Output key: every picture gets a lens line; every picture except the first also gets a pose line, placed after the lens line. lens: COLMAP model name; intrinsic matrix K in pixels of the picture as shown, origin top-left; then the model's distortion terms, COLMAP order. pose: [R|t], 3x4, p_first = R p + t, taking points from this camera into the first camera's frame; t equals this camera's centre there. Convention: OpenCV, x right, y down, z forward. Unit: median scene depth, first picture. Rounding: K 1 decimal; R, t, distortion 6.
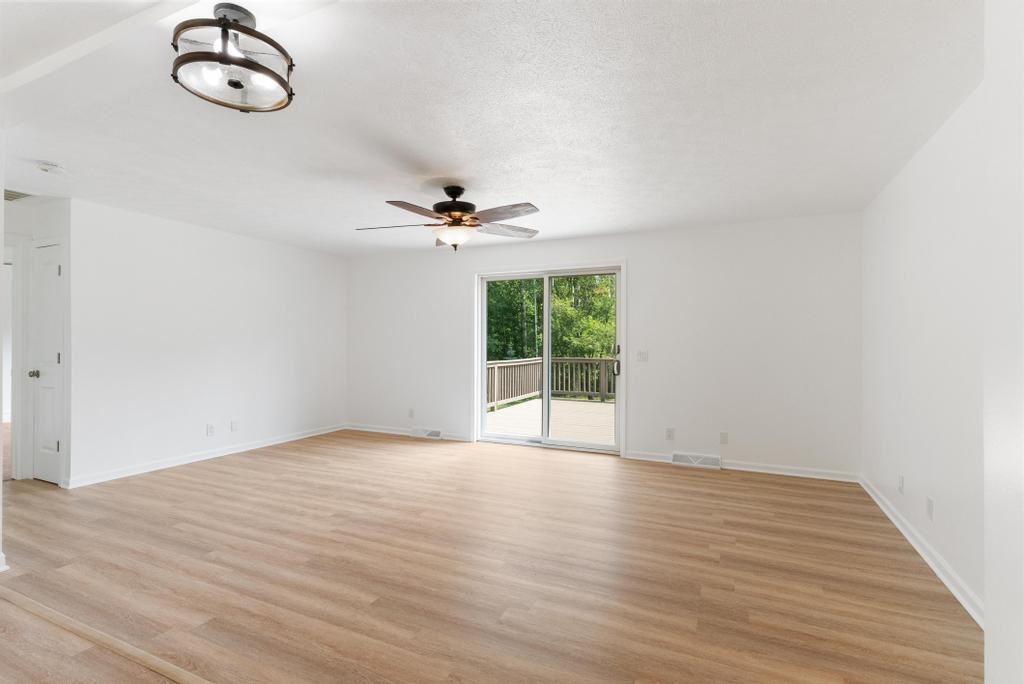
lens RADIAL K [[493.3, 0, 511.5], [0, 493.3, 336.3], [0, 0, 1]] dist [0.002021, 0.000003]
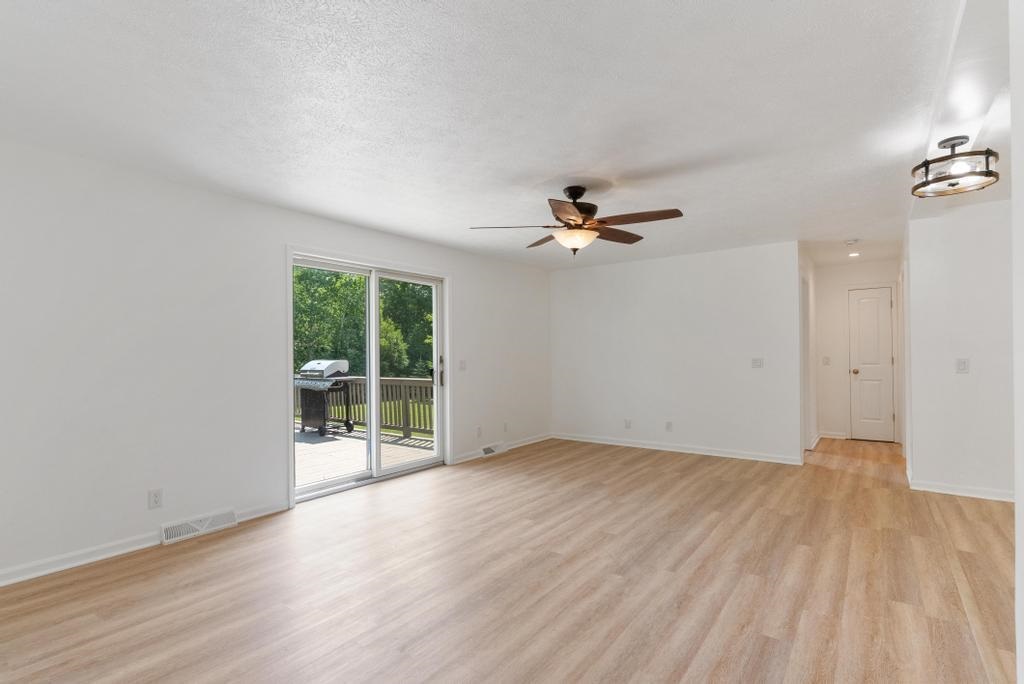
lens RADIAL K [[493.3, 0, 516.5], [0, 493.3, 352.6], [0, 0, 1]] dist [0.002021, 0.000003]
pose [[0.180742, -0.001353, 0.983530, -1.216101], [-0.002637, 0.999995, 0.001860, 0.013315], [-0.983527, -0.002930, 0.180737, 1.077432]]
